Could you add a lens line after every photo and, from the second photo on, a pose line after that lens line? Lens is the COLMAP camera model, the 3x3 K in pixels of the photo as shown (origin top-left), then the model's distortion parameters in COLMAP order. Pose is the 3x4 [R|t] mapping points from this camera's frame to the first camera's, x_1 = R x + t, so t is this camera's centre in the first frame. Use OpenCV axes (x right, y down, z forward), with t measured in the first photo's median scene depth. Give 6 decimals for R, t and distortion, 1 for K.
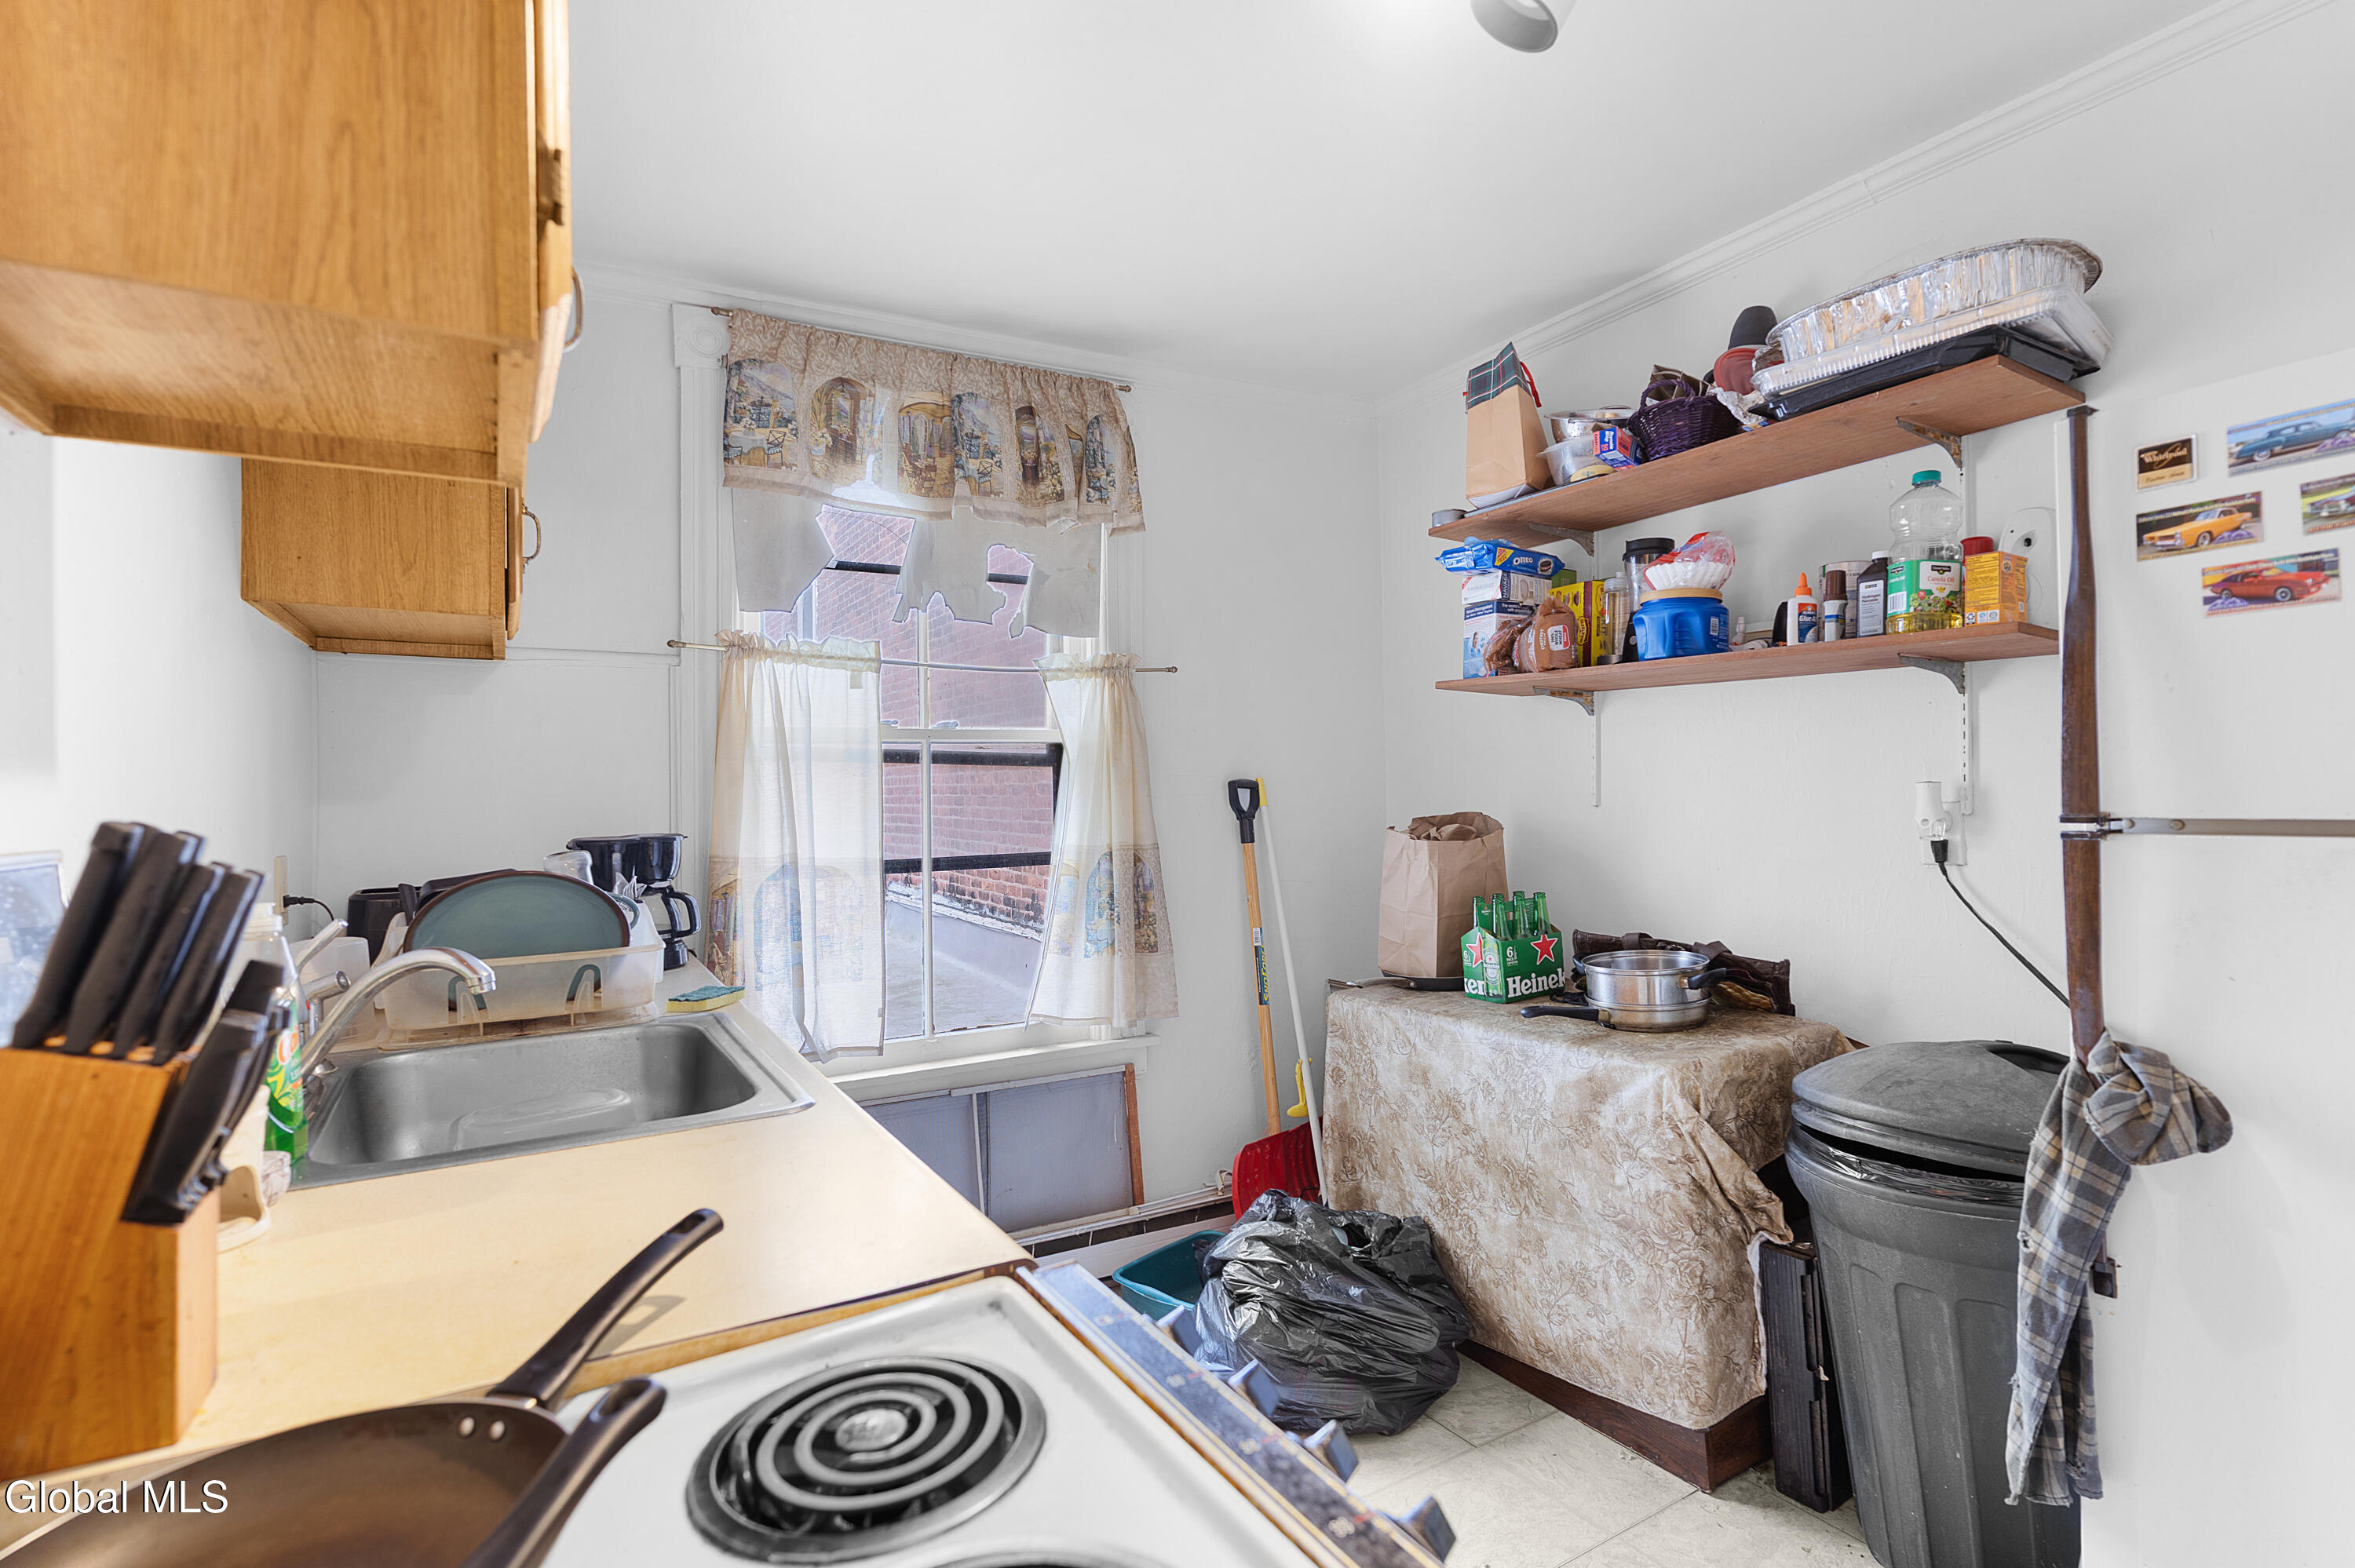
lens RADIAL K [[1142.2, 0, 1180.7], [0, 1142.2, 797.1], [0, 0, 1]] dist [0.002132, 0.000226]
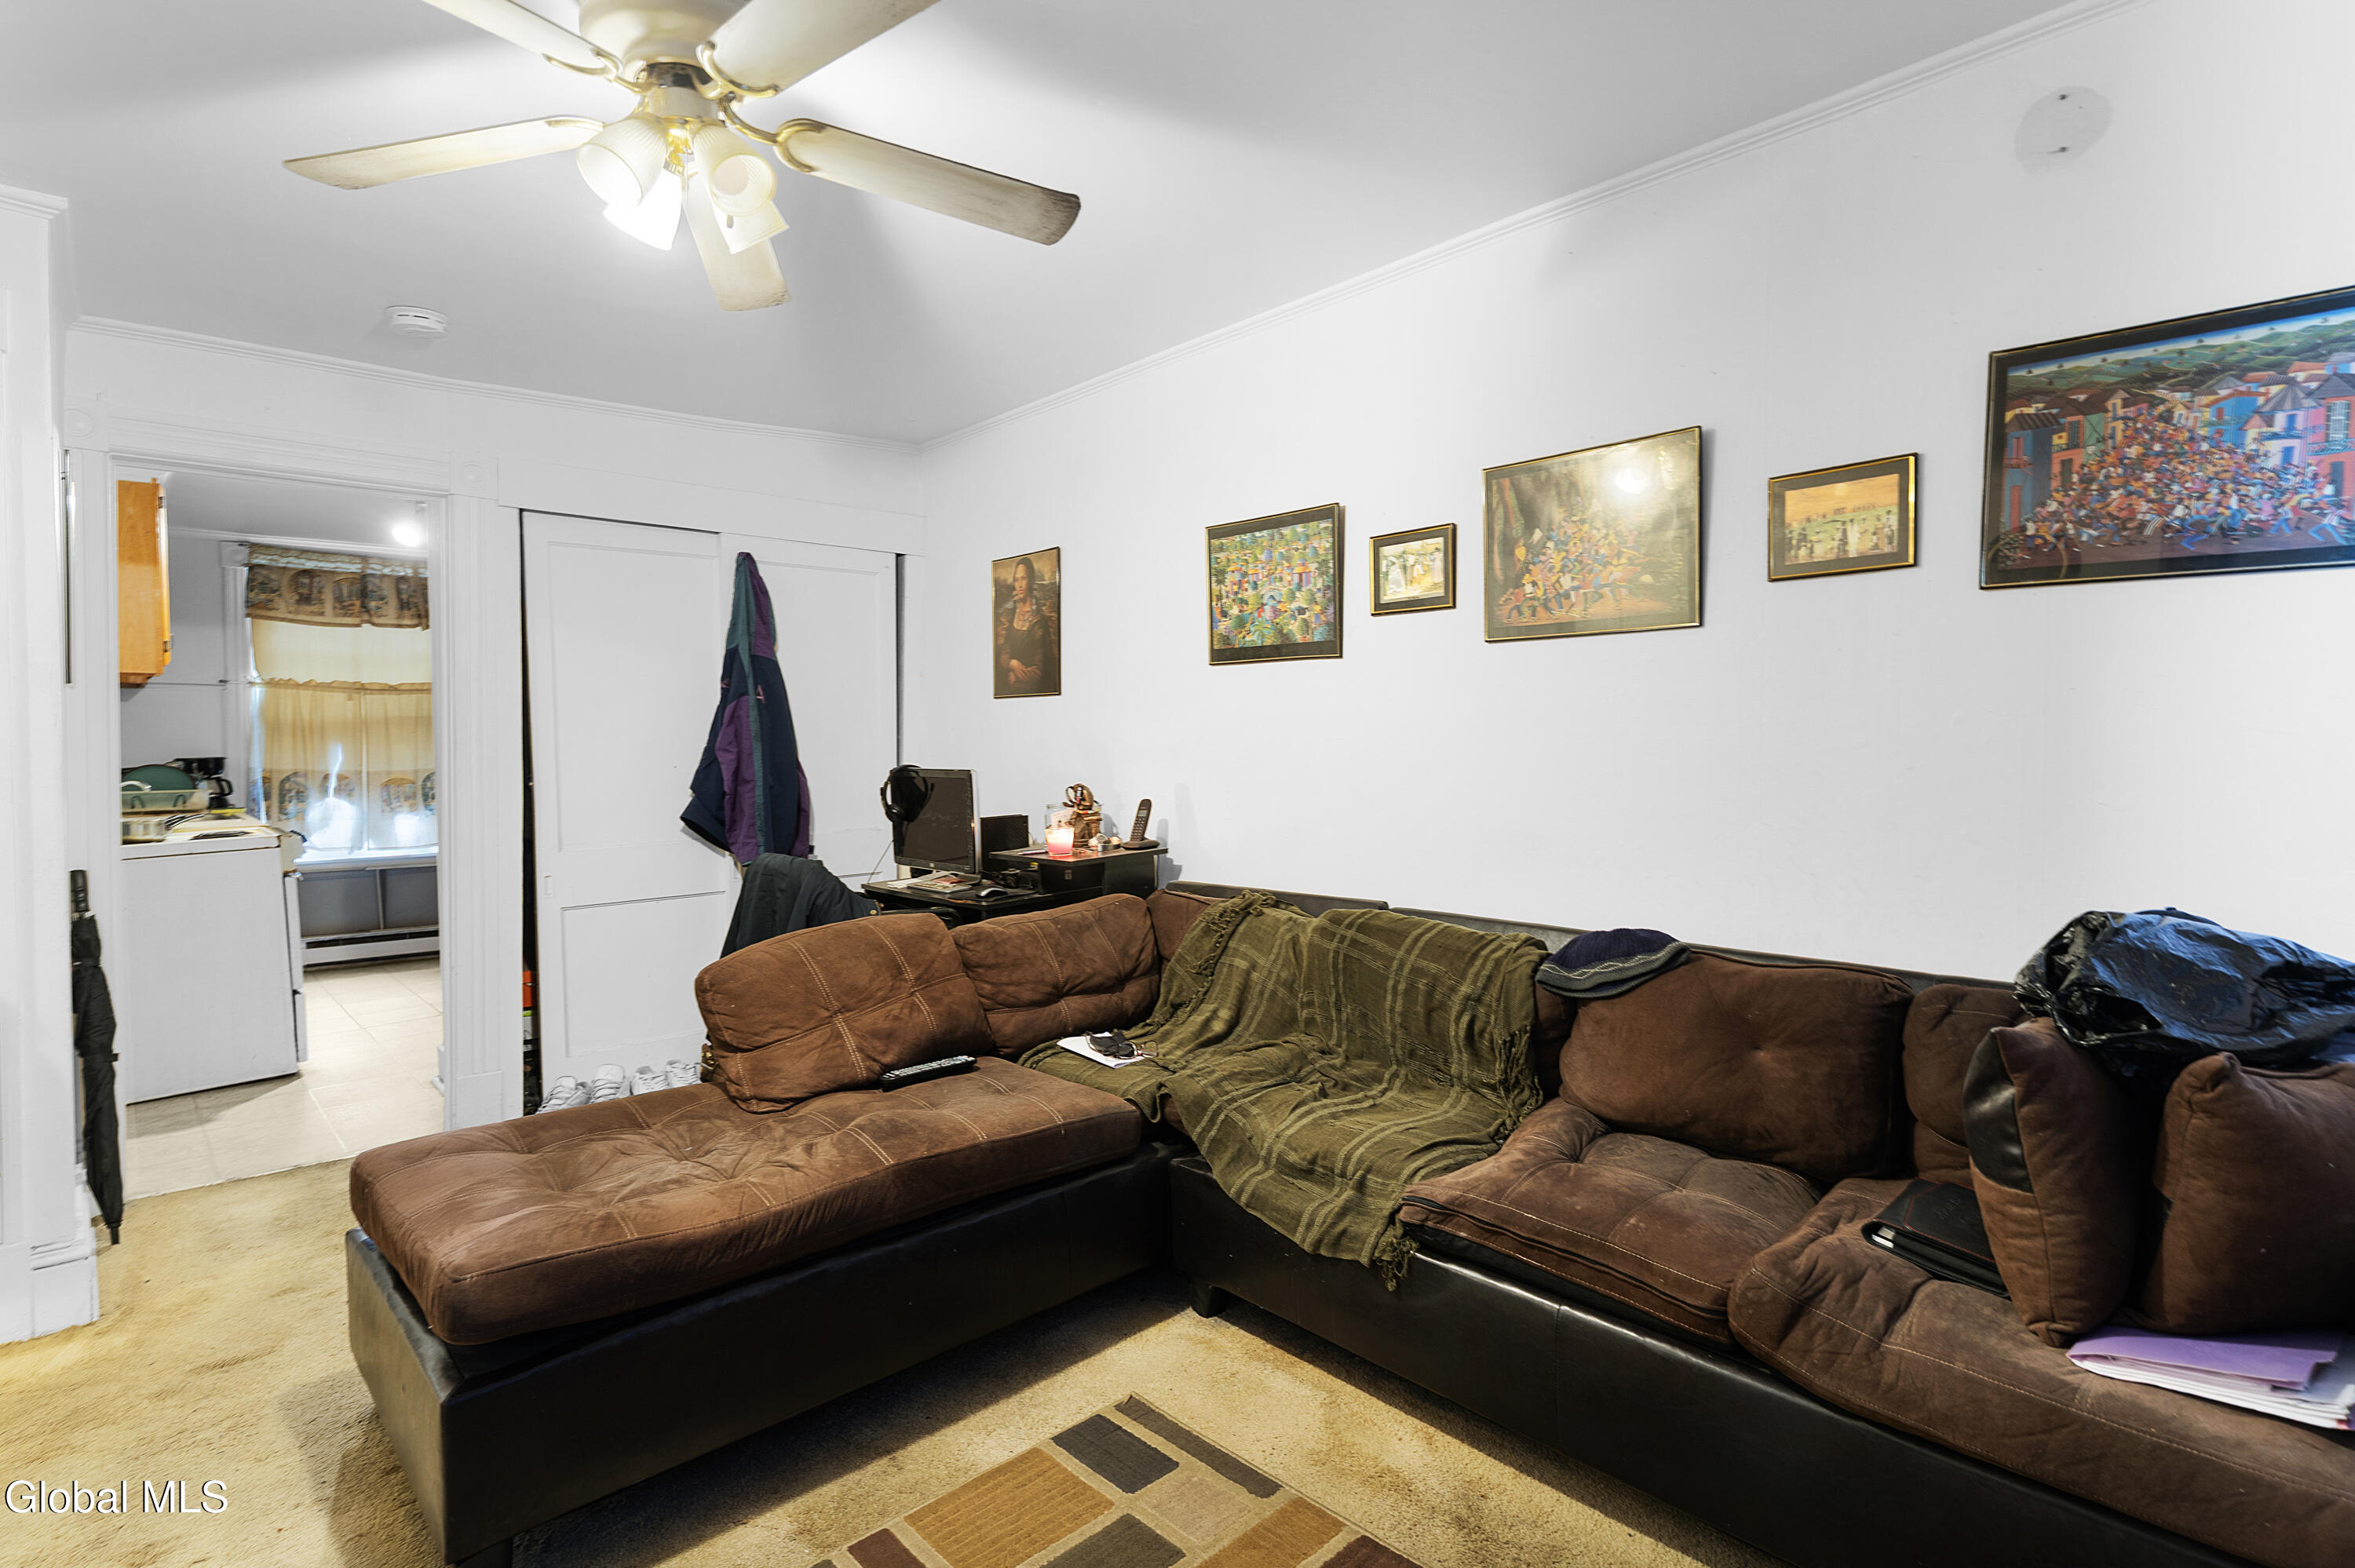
lens RADIAL K [[1142.2, 0, 1180.5], [0, 1142.2, 780.3], [0, 0, 1]] dist [0.002132, 0.000226]
pose [[0.973678, 0.009944, 0.227712, 1.007371], [-0.016641, 0.999483, 0.027508, -0.019402], [-0.227320, -0.030573, 0.973340, -1.878018]]
